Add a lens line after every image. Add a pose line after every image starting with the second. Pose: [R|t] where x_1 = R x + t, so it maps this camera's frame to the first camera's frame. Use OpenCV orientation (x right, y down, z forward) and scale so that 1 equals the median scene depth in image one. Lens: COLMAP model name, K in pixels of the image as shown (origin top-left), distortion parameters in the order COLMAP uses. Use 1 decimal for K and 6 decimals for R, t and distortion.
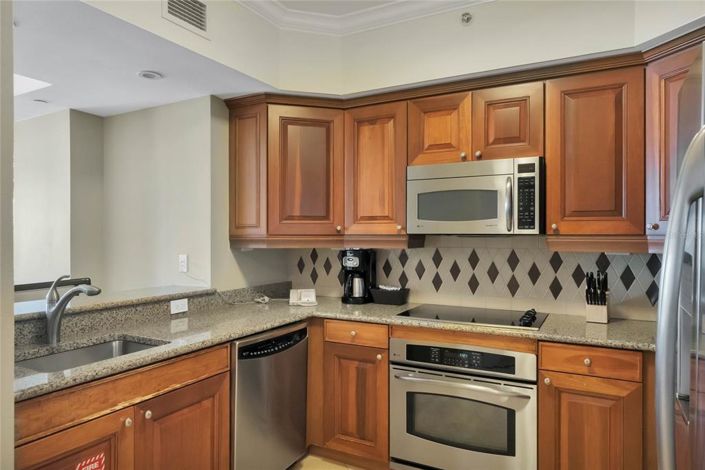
lens RADIAL K [[467.3, 0, 339.0], [0, 467.3, 233.2], [0, 0, 1]] dist [-0.002590, 0.001934]
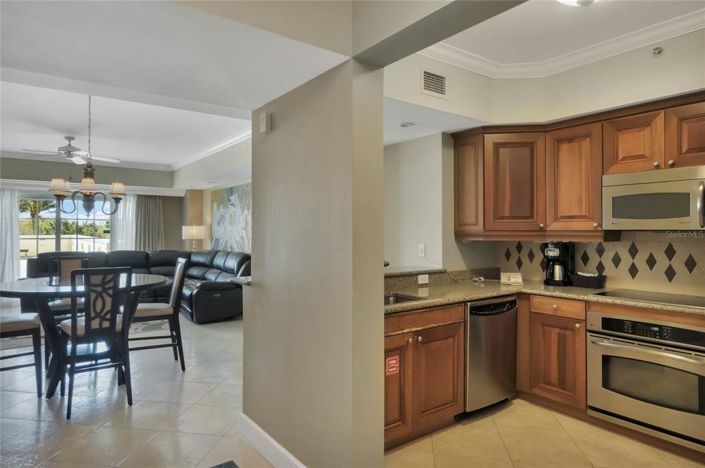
lens RADIAL K [[425.7, 0, 348.1], [0, 425.7, 225.5], [0, 0, 1]] dist [-0.006362, 0.005211]
pose [[0.916463, -0.004192, -0.400097, -0.022690], [0.000819, 0.999963, -0.008602, -0.001057], [0.400119, 0.007555, 0.916432, -0.312790]]
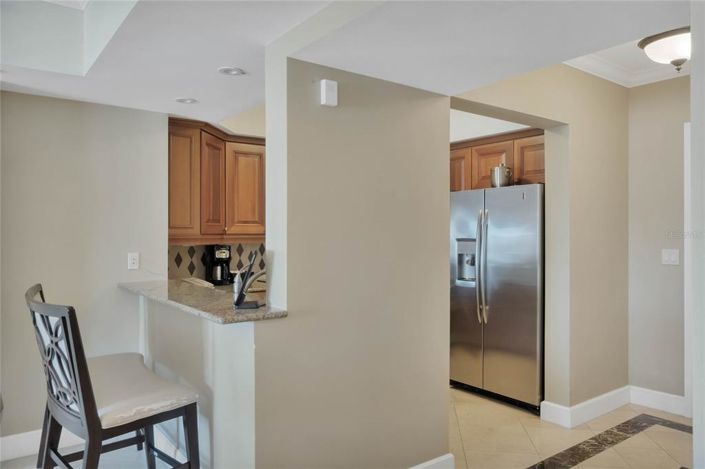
lens RADIAL K [[467.3, 0, 353.8], [0, 467.3, 234.0], [0, 0, 1]] dist [-0.002590, 0.001934]
pose [[0.415182, -0.002050, 0.909736, -1.223874], [-0.004827, 0.999978, 0.004457, -0.005076], [-0.909726, -0.006242, 0.415163, 0.109923]]
